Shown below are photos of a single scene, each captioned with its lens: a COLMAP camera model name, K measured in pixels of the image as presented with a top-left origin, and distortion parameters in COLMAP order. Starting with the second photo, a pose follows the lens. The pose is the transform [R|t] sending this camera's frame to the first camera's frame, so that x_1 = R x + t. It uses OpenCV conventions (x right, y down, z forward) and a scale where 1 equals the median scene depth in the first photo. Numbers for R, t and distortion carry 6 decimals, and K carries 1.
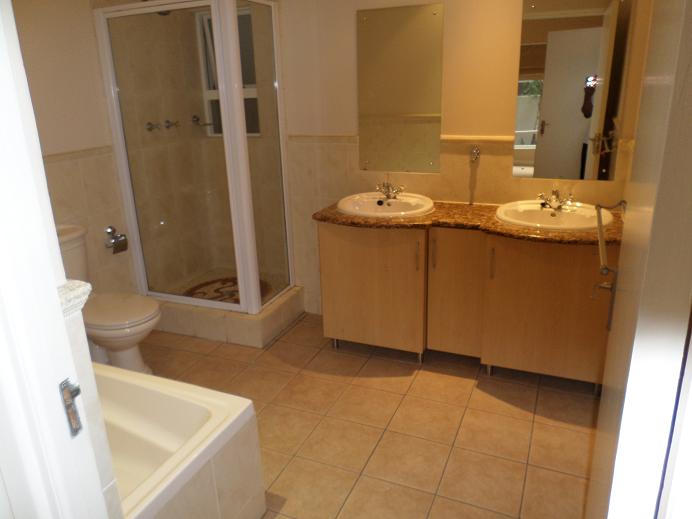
lens RADIAL K [[529.4, 0, 334.8], [0, 529.4, 246.9], [0, 0, 1]] dist [-0.013404, 0.001687]
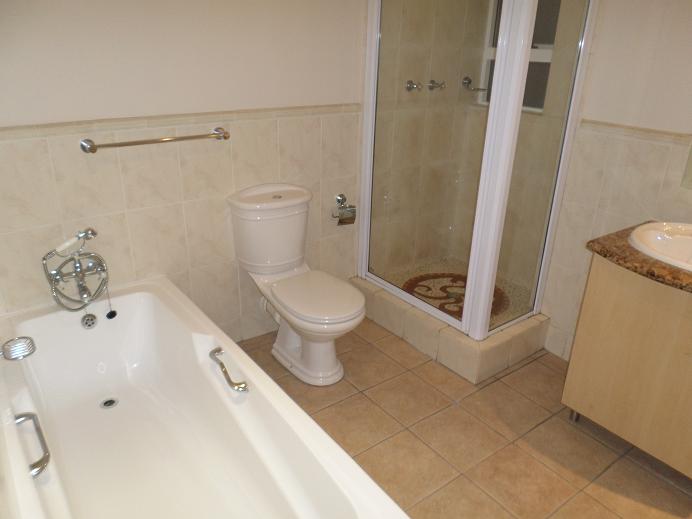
lens RADIAL K [[529.4, 0, 334.8], [0, 529.4, 246.9], [0, 0, 1]] dist [-0.013404, 0.001687]
pose [[0.867369, 0.238298, -0.436905, -0.022159], [-0.204312, 0.971020, 0.124004, -0.059141], [0.453793, -0.018292, 0.890919, 0.190489]]
